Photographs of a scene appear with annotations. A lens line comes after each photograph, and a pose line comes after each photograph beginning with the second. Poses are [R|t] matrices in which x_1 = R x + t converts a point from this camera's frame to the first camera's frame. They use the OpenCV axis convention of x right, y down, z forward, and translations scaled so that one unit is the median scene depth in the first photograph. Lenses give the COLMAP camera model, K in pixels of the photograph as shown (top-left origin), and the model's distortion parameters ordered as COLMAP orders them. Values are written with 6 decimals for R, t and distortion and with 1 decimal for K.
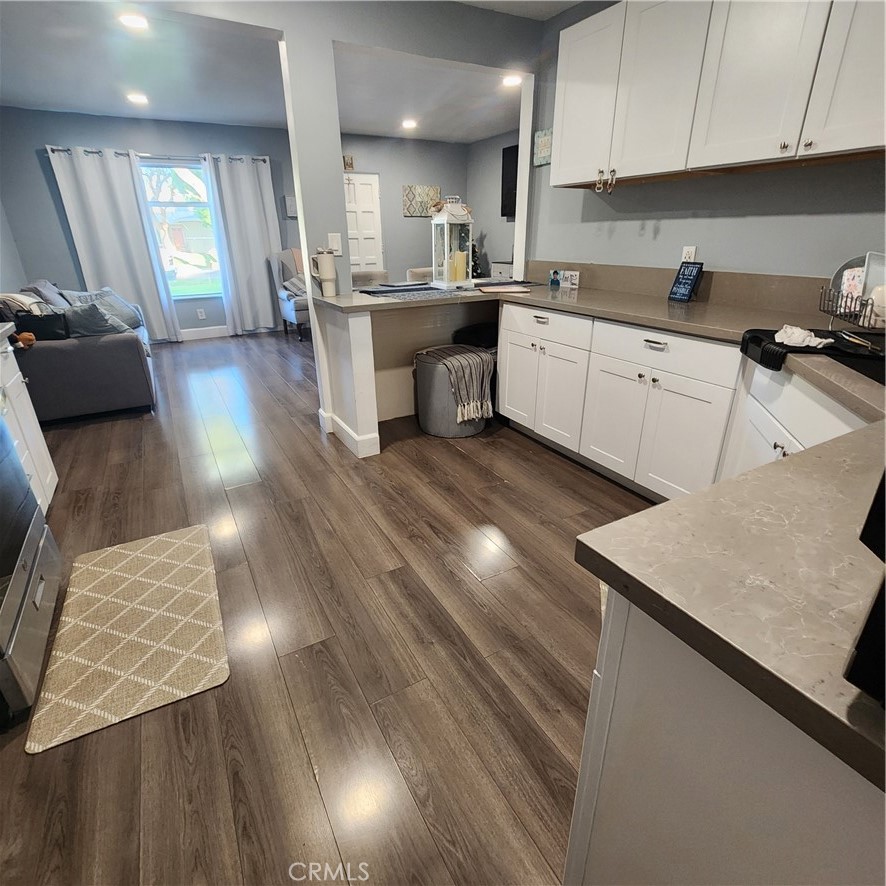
lens RADIAL K [[485.5, 0, 439.0], [0, 485.5, 439.9], [0, 0, 1]] dist [-0.003263, 0.000168]
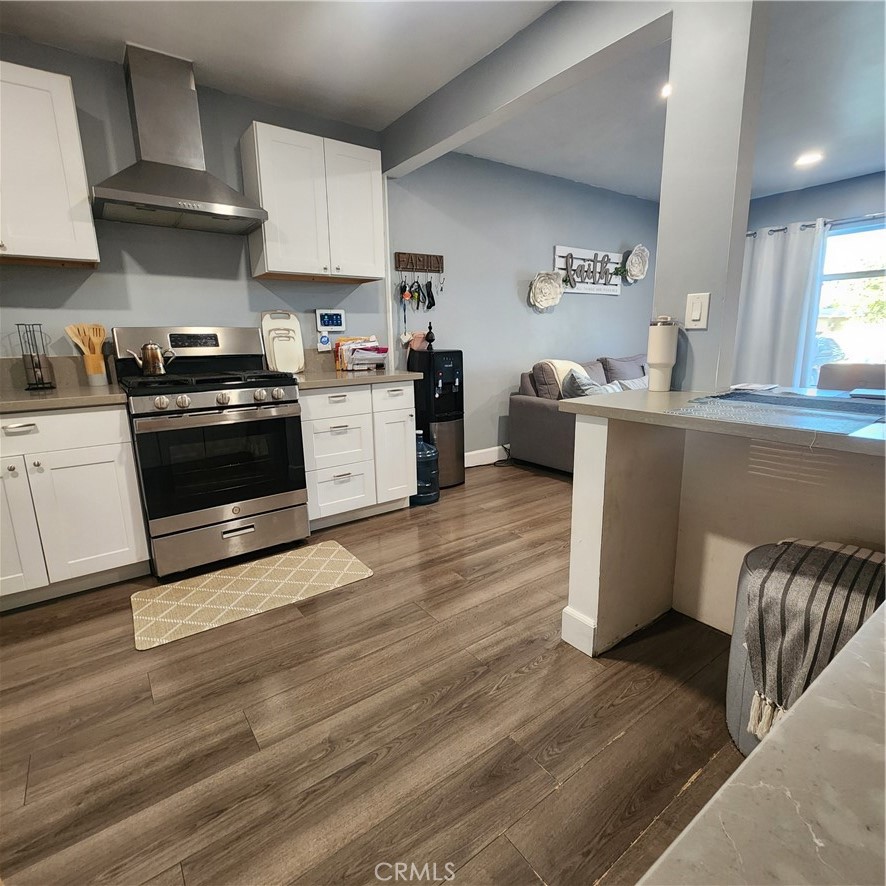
lens RADIAL K [[485.5, 0, 442.1], [0, 485.5, 442.0], [0, 0, 1]] dist [-0.003263, 0.000168]
pose [[0.123191, 0.225106, -0.966515, 0.564277], [-0.376270, 0.911807, 0.164405, -0.369132], [0.918284, 0.343417, 0.197027, 1.013468]]
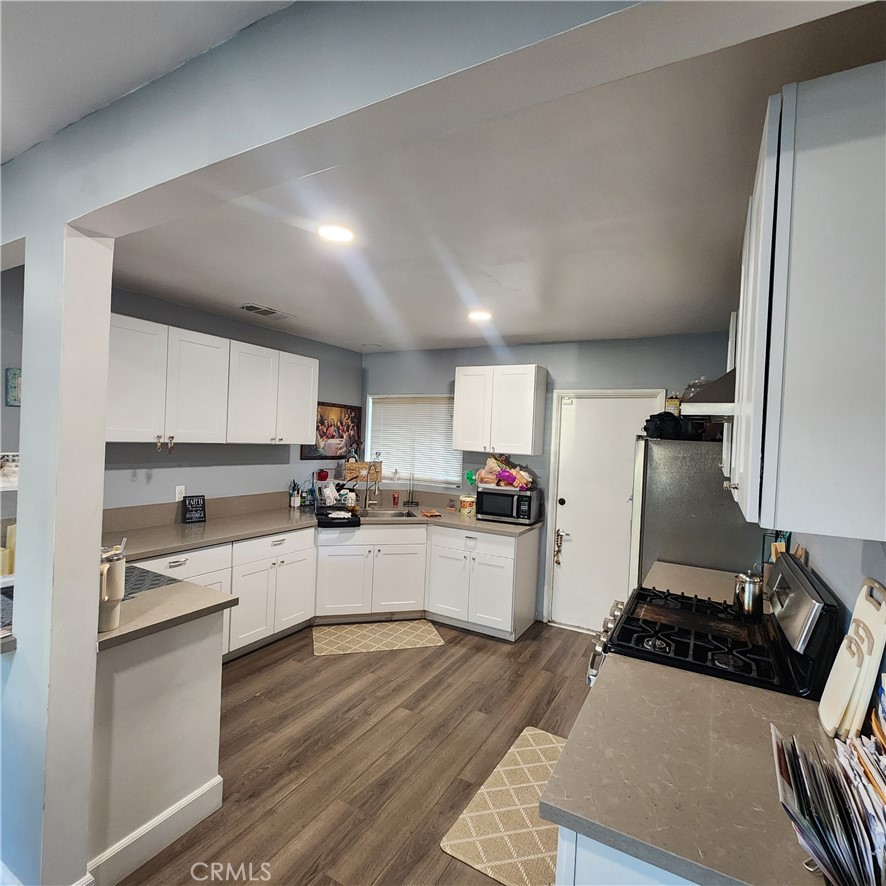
lens RADIAL K [[485.5, 0, 441.5], [0, 485.5, 445.0], [0, 0, 1]] dist [-0.003263, 0.000168]
pose [[-0.523575, -0.024572, 0.851625, -1.430180], [0.298987, 0.930712, 0.210669, -0.782374], [-0.797794, 0.364926, -0.479951, 1.391268]]
